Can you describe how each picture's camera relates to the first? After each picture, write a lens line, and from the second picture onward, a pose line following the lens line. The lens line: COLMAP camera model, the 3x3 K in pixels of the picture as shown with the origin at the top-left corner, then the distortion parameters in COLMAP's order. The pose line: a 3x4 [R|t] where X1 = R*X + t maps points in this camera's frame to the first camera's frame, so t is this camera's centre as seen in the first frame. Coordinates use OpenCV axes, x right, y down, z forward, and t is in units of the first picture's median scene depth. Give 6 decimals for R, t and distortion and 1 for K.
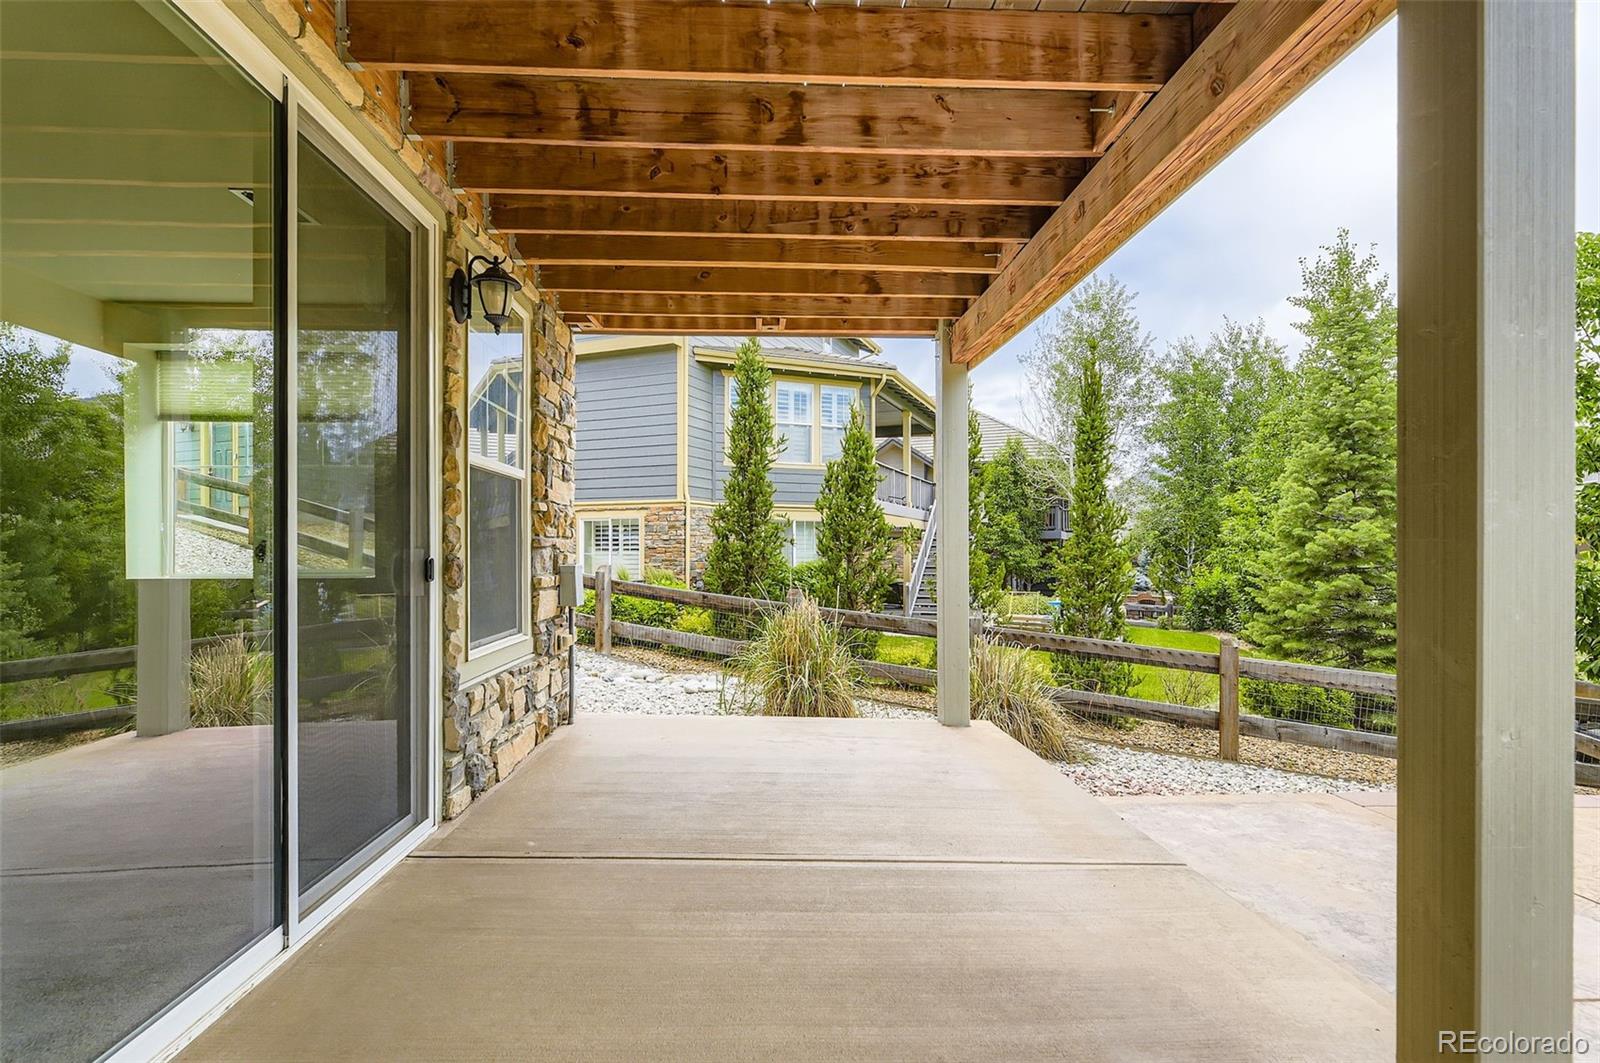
lens RADIAL K [[737.3, 0, 788.2], [0, 737.3, 538.8], [0, 0, 1]] dist [0.026937, 0.000742]
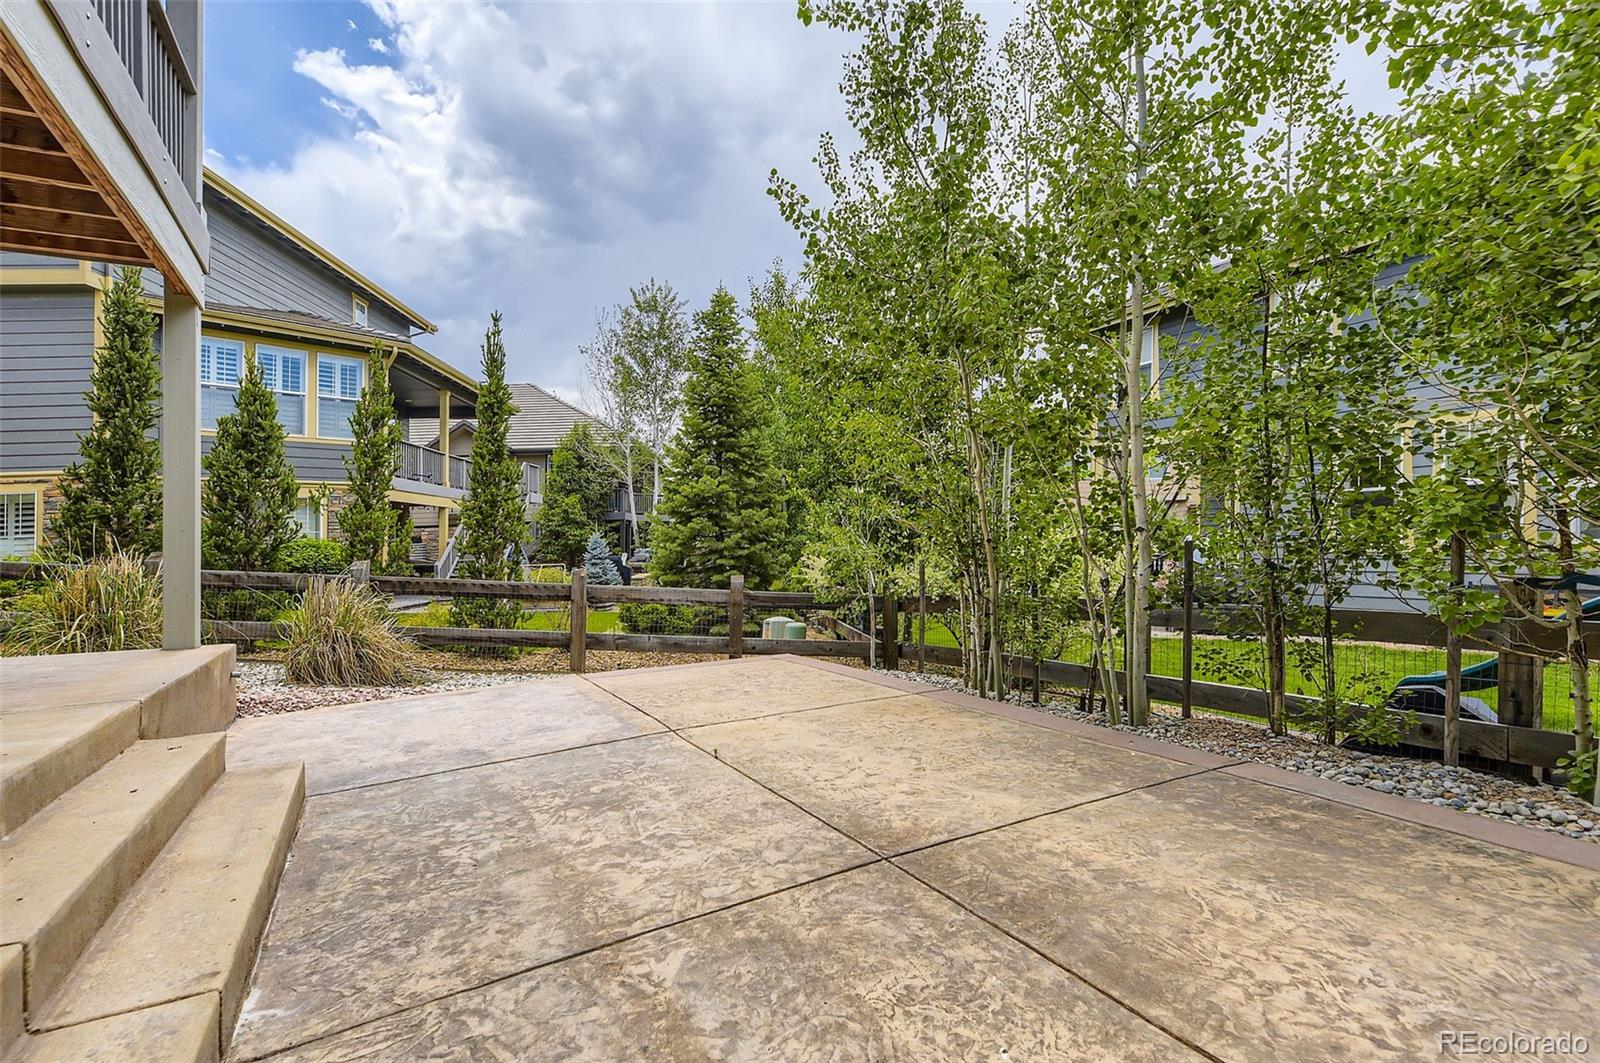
lens RADIAL K [[731.0, 0, 809.8], [0, 731.0, 534.7], [0, 0, 1]] dist [0.000446, -0.001185]
pose [[0.892628, -0.031077, 0.449721, 0.210162], [0.033614, 0.999432, 0.002345, 0.047136], [-0.449539, 0.013024, 0.893166, -0.111544]]
